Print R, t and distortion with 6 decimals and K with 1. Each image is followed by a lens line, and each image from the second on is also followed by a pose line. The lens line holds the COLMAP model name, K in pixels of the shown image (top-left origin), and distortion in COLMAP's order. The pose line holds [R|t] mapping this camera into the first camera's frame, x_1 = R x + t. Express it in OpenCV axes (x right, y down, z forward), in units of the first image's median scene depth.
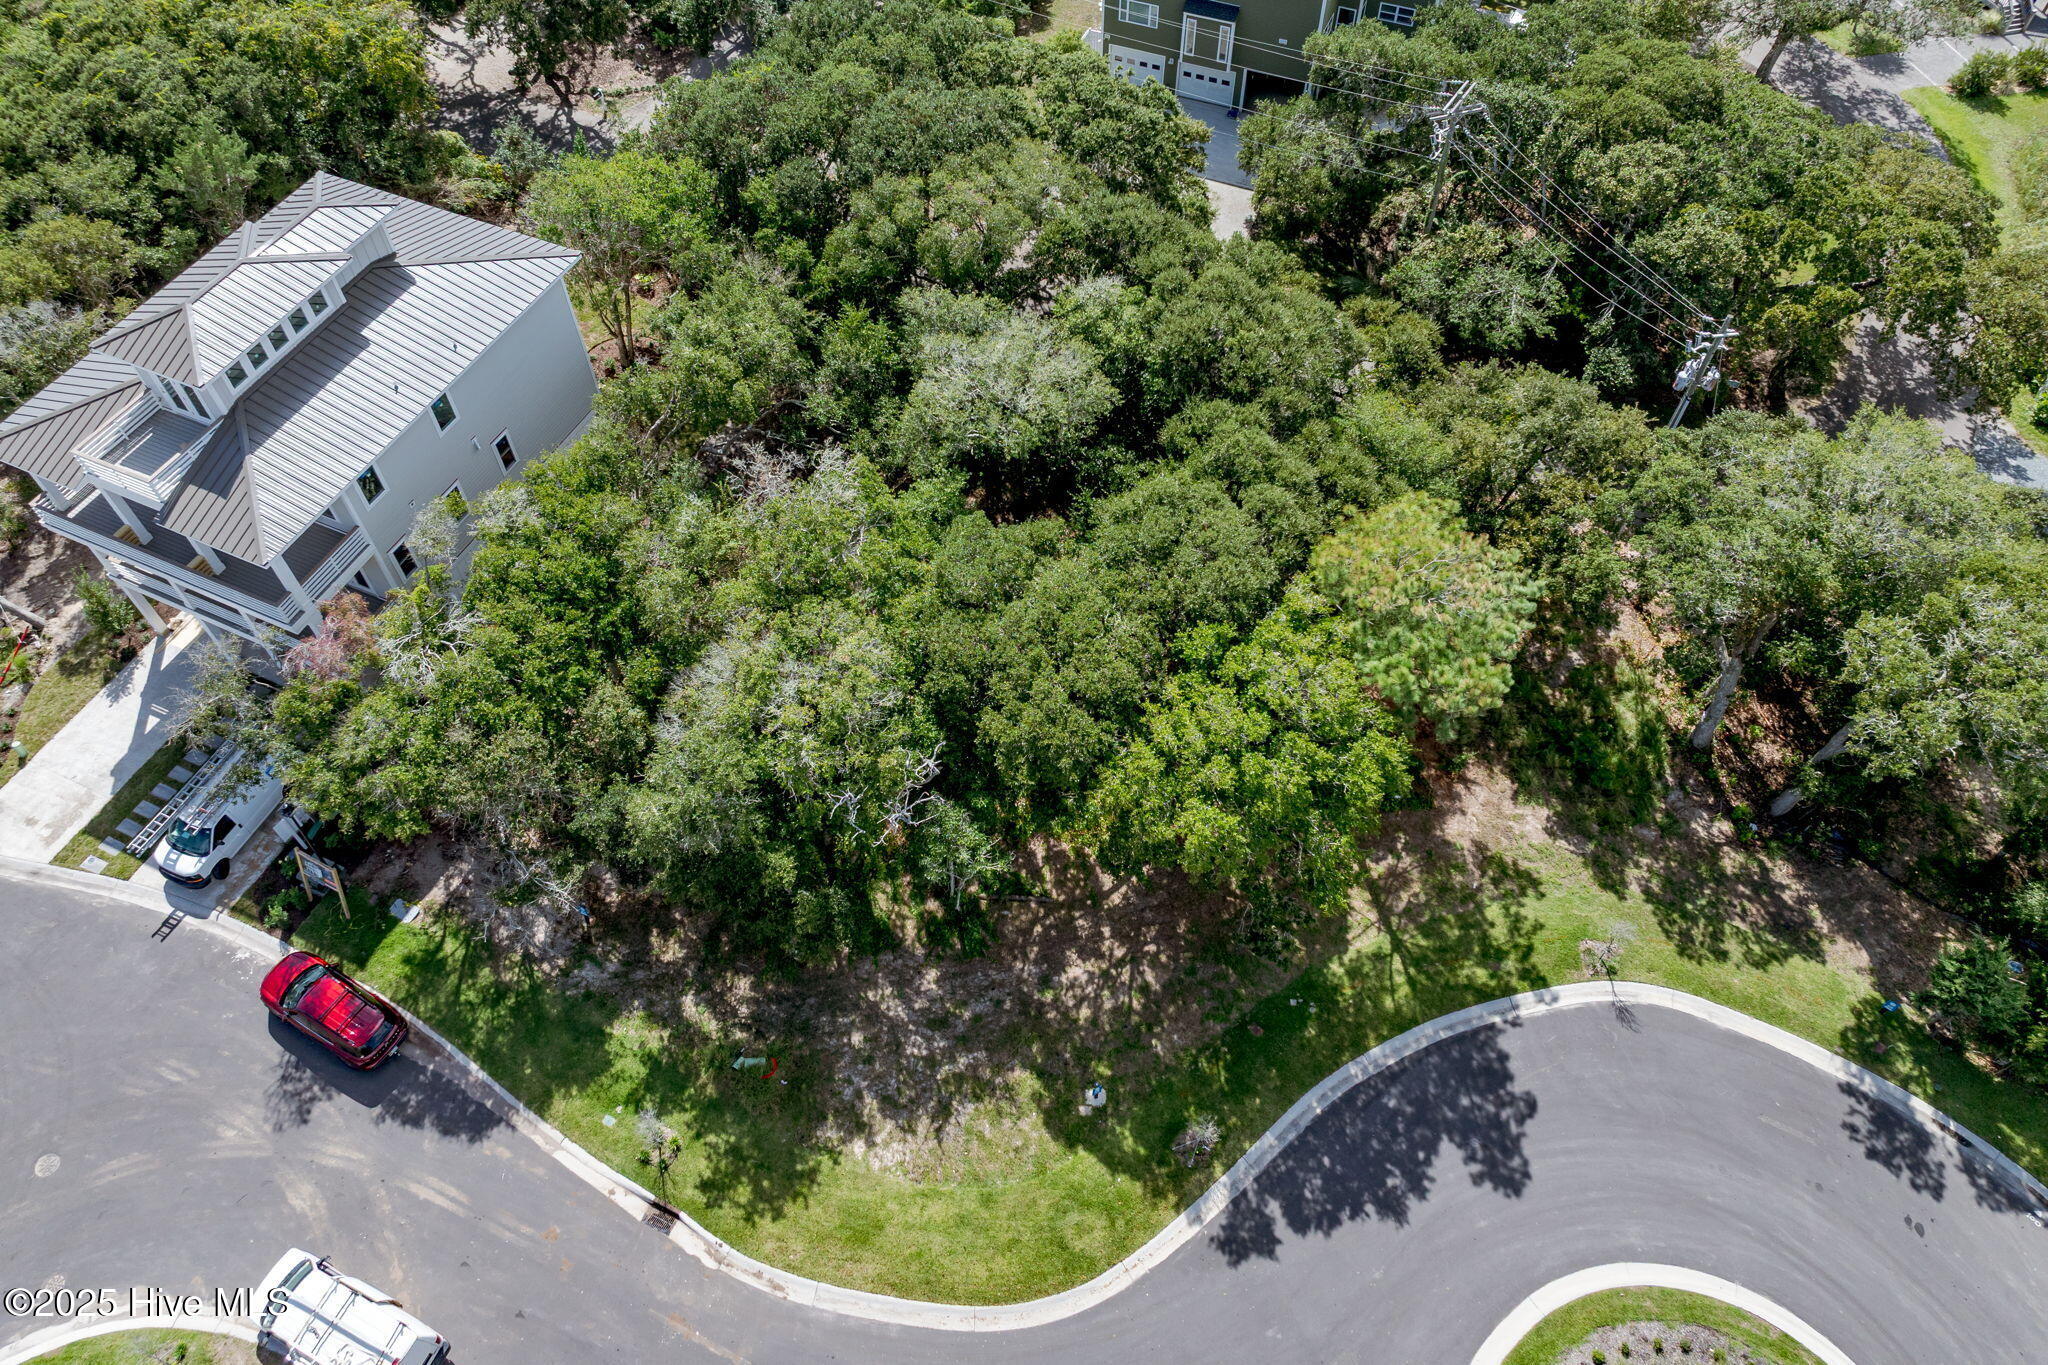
lens RADIAL K [[1411.6, 0, 1010.1], [0, 1411.6, 650.4], [0, 0, 1]] dist [-0.004720, -0.006422]
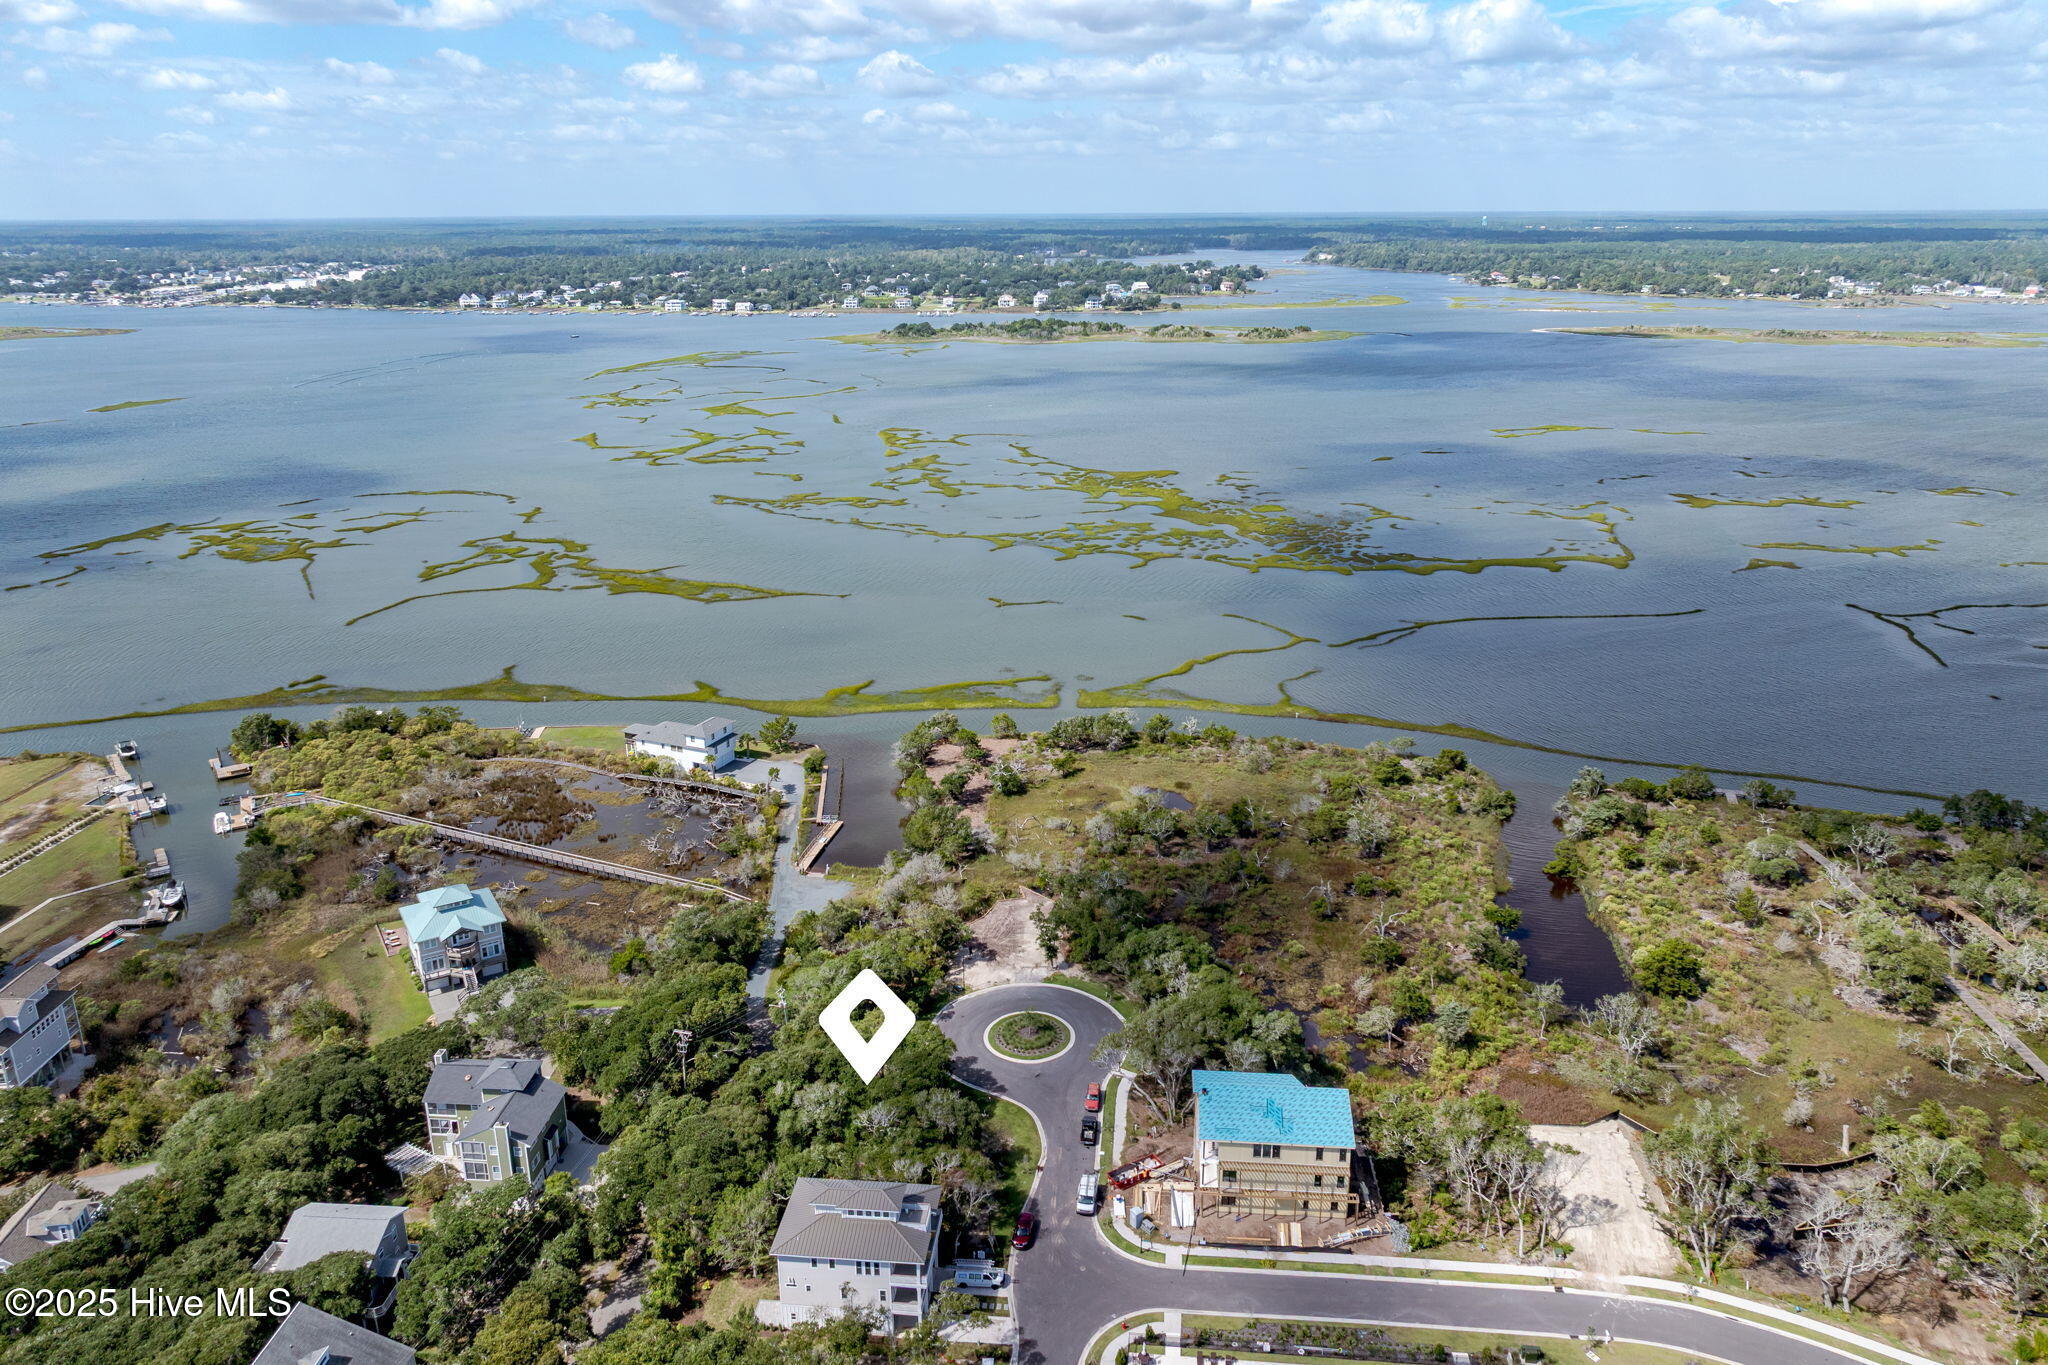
lens RADIAL K [[1428.7, 0, 1024.0], [0, 1428.7, 682.5], [0, 0, 1]] dist [-0.008769, 0.002178]
pose [[-0.315521, -0.306012, 0.898222, -3.518237], [0.765570, 0.477193, 0.431497, -2.117752], [-0.560668, 0.823798, 0.083709, -0.530185]]
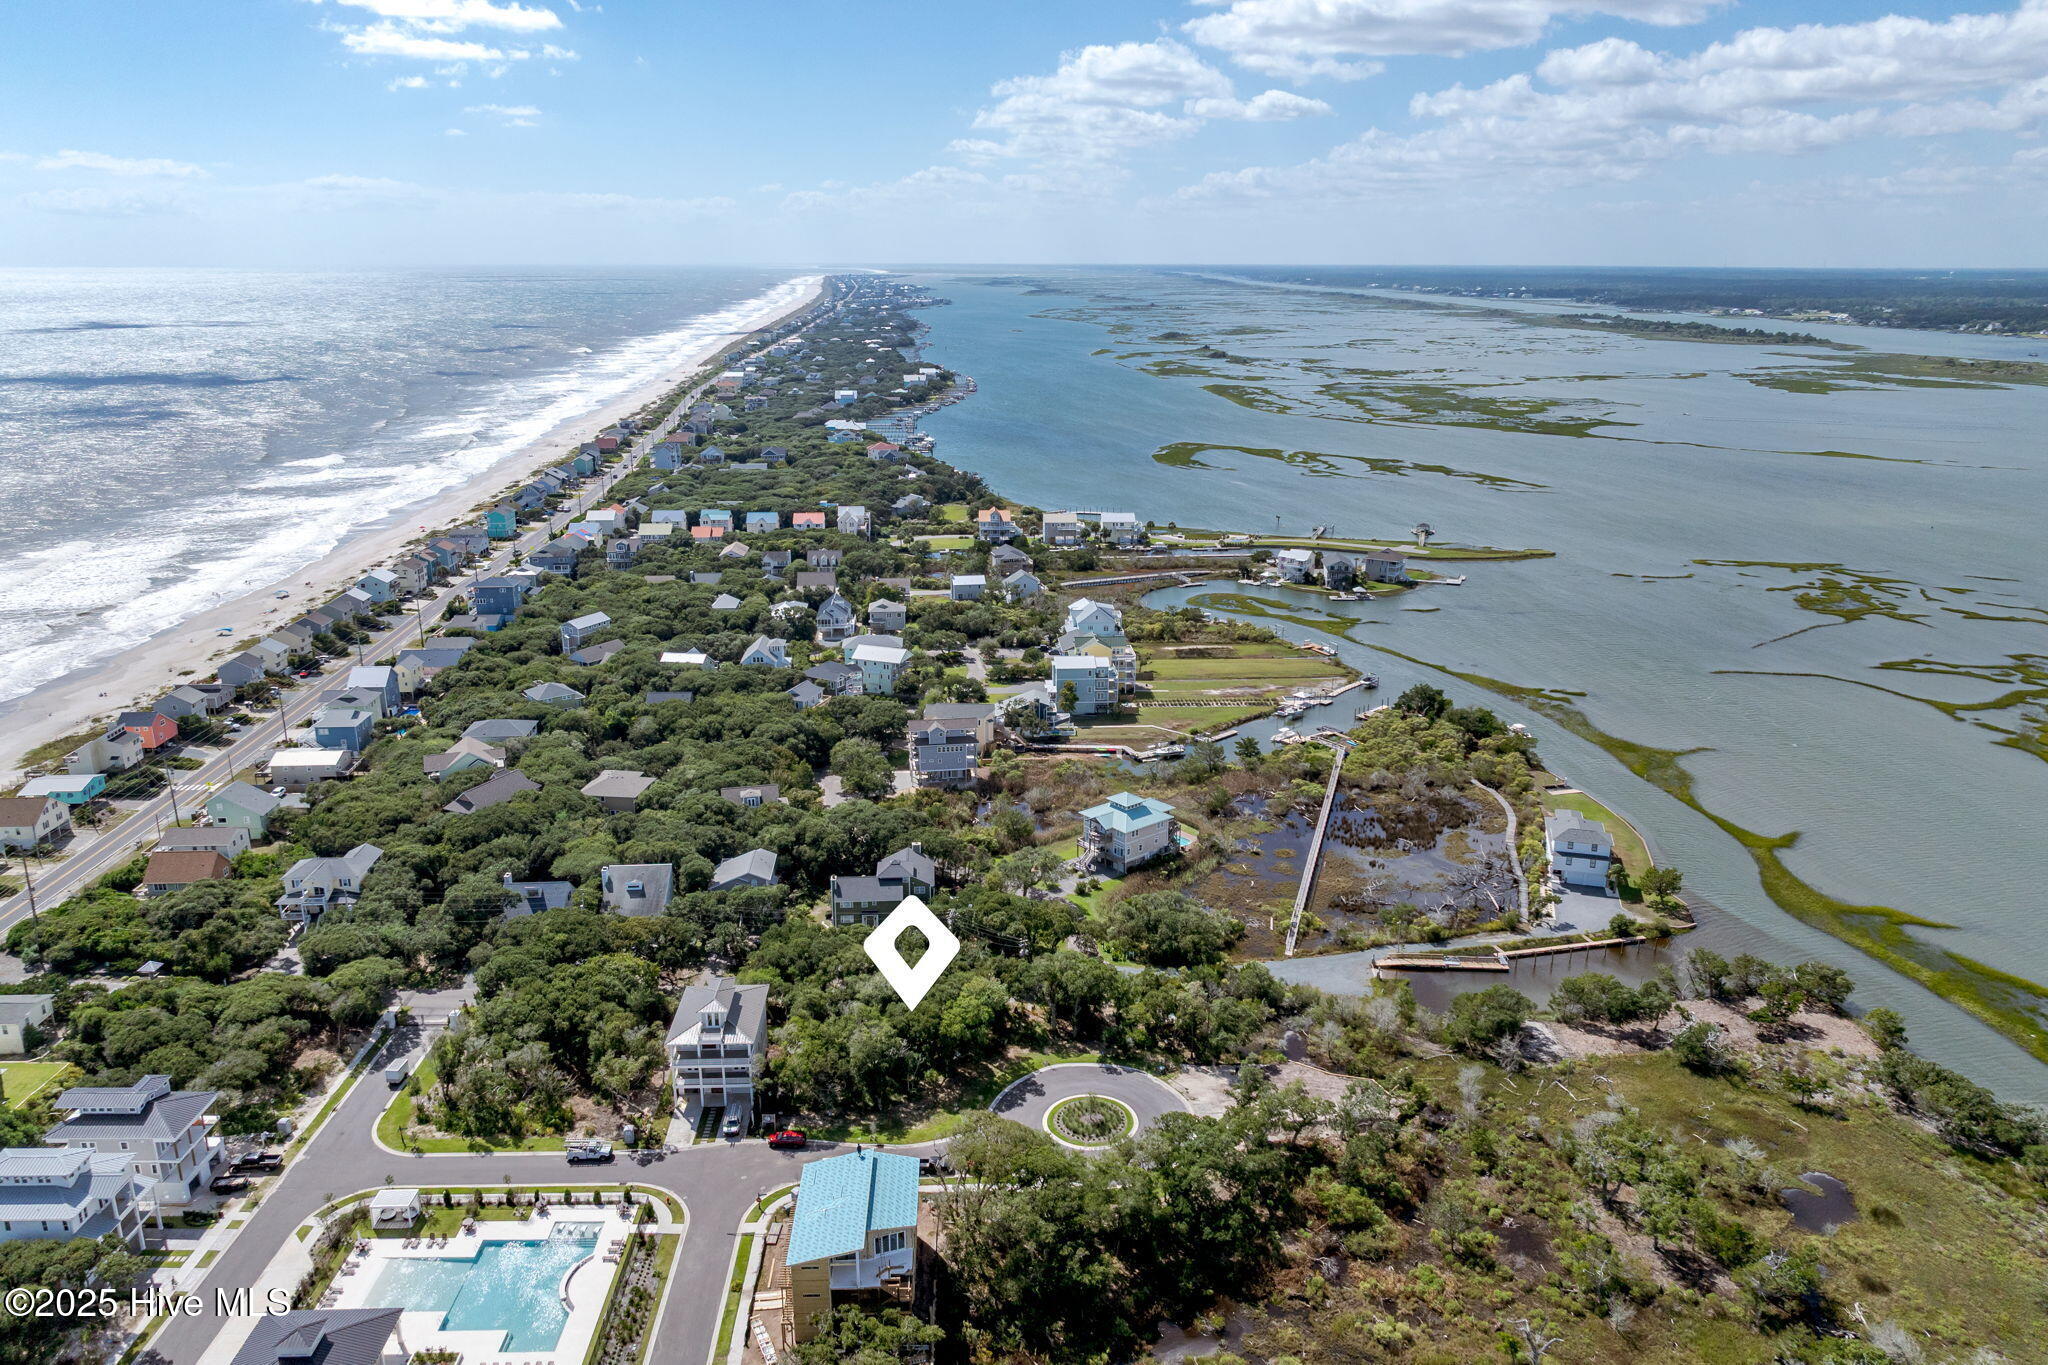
lens RADIAL K [[1411.6, 0, 1010.1], [0, 1411.6, 650.4], [0, 0, 1]] dist [-0.004720, -0.006422]
pose [[0.900816, -0.123195, 0.416356, -1.522899], [0.353809, 0.764112, -0.539399, 1.728939], [-0.251691, 0.633210, 0.731913, -3.380282]]
